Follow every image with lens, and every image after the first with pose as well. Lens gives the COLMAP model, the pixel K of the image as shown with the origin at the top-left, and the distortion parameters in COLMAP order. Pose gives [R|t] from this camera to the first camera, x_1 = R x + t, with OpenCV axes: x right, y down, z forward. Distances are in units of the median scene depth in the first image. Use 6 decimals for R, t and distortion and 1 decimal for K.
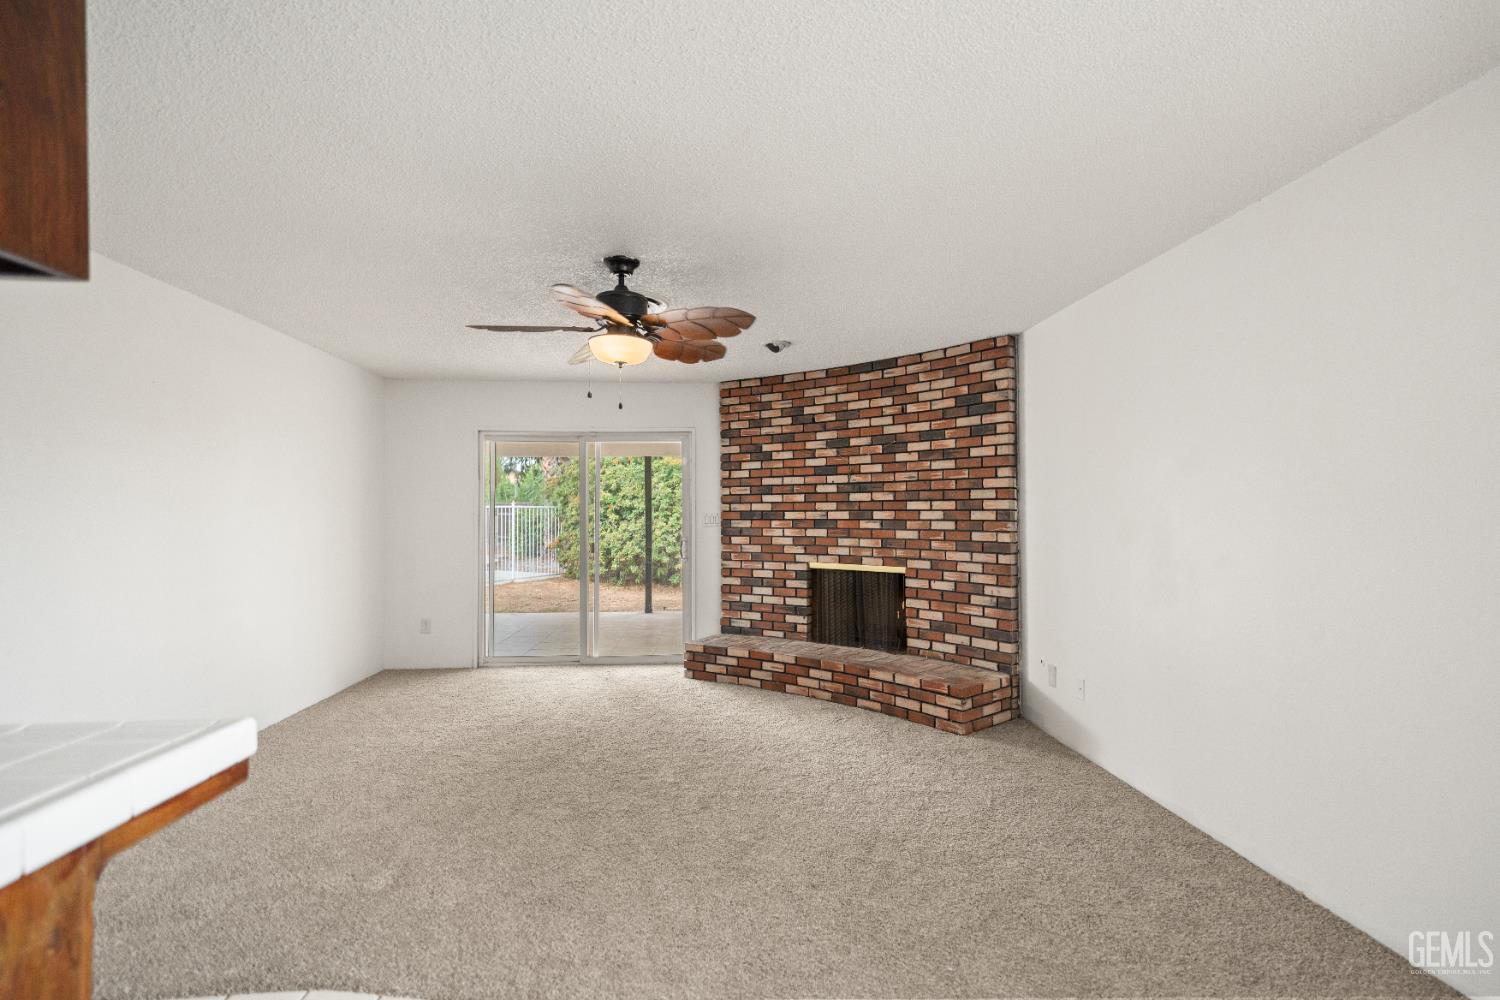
lens RADIAL K [[702.1, 0, 753.3], [0, 702.1, 508.4], [0, 0, 1]] dist [-0.000154, 0.000356]
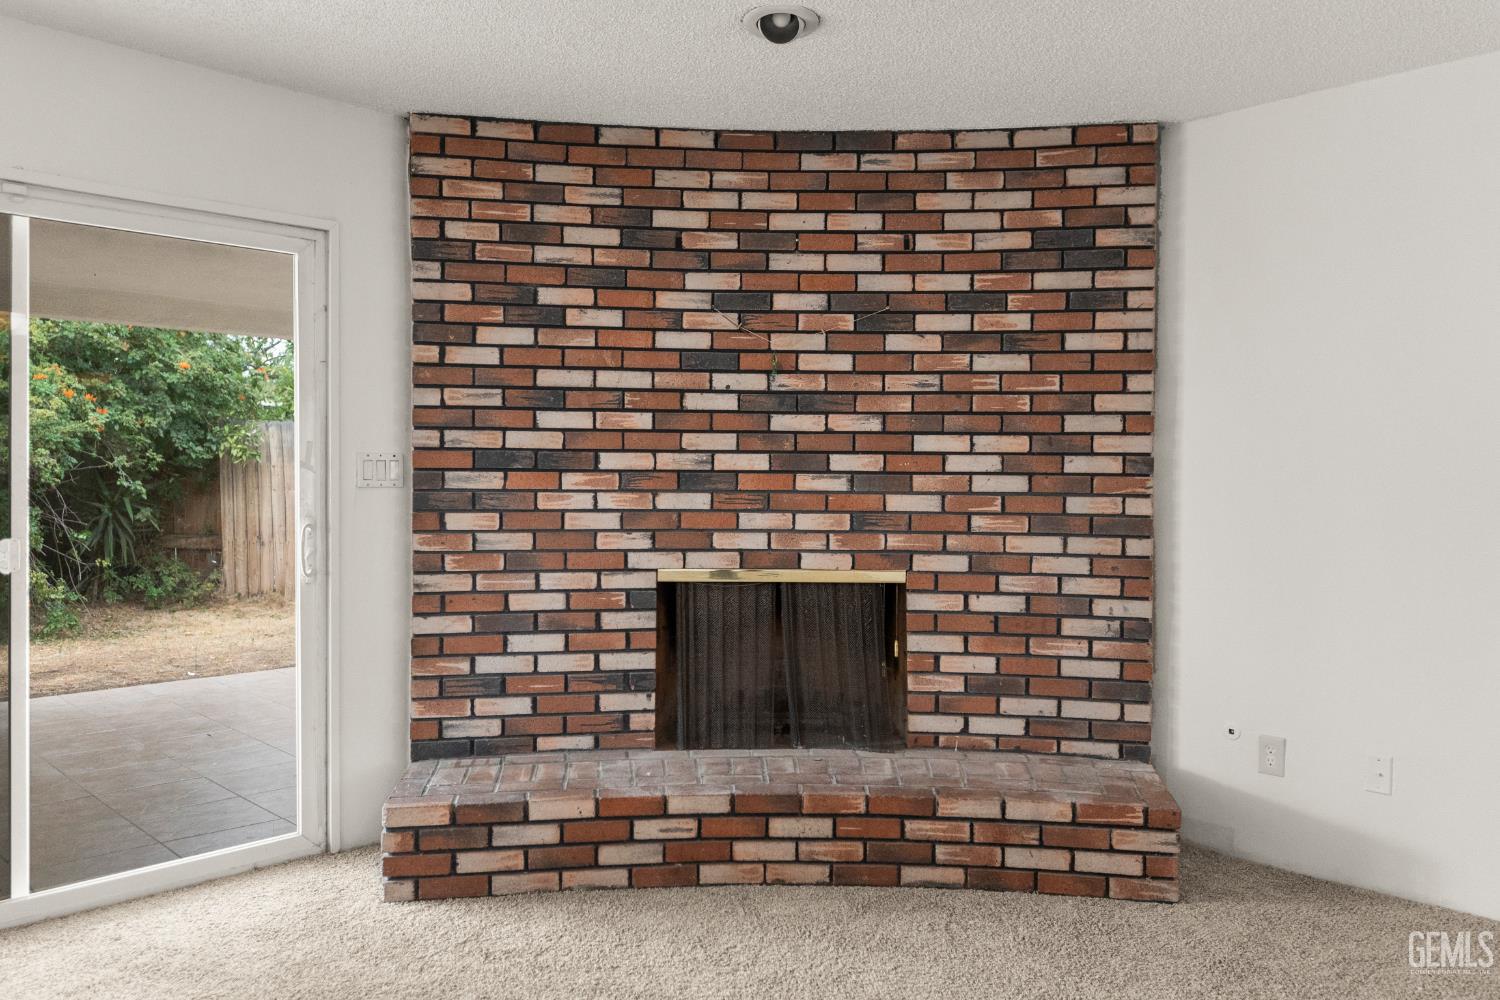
lens RADIAL K [[1059.7, 0, 750.0], [0, 1059.7, 500.0], [0, 0, 1]] dist [0.003216, -0.000806]
pose [[0.757330, -0.004090, 0.653020, -0.339274], [-0.014591, 0.999625, 0.023182, 0.019479], [-0.652869, -0.027085, 0.756986, 0.510749]]
